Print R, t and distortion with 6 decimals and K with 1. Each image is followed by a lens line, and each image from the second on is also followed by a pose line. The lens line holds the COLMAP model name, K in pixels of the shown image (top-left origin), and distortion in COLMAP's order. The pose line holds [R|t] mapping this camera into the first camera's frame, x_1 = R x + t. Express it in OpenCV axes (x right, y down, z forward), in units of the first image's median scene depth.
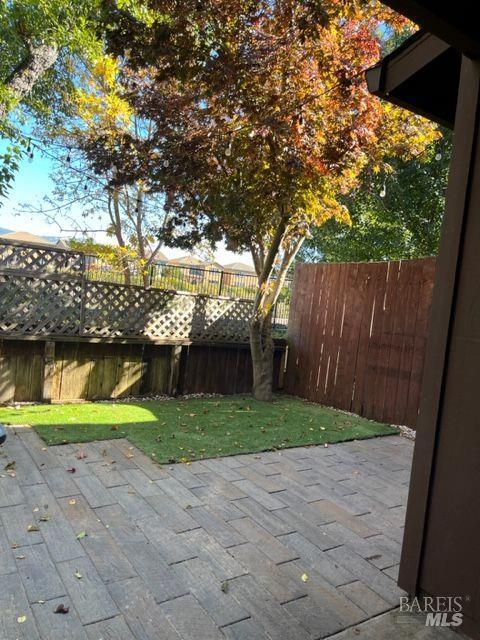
lens RADIAL K [[490.7, 0, 241.3], [0, 490.7, 319.3], [0, 0, 1]] dist [0.030857, -0.049688]
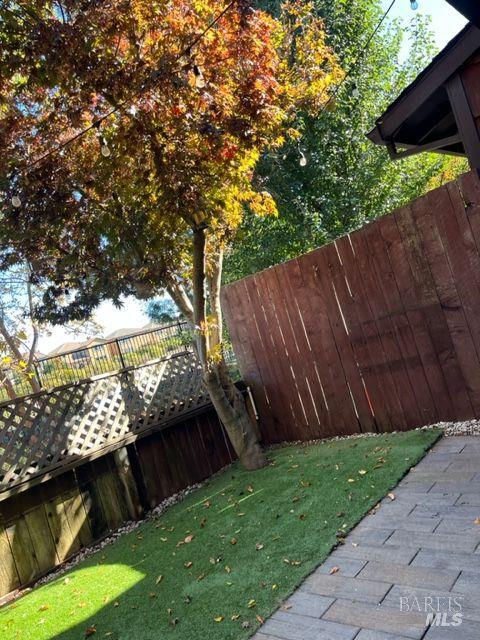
lens RADIAL K [[490.7, 0, 244.1], [0, 490.7, 307.8], [0, 0, 1]] dist [0.030857, -0.049688]
pose [[0.900402, -0.362294, 0.240870, -0.066310], [0.386637, 0.920198, -0.061221, -0.021468], [-0.199469, 0.148253, 0.968625, 0.240667]]
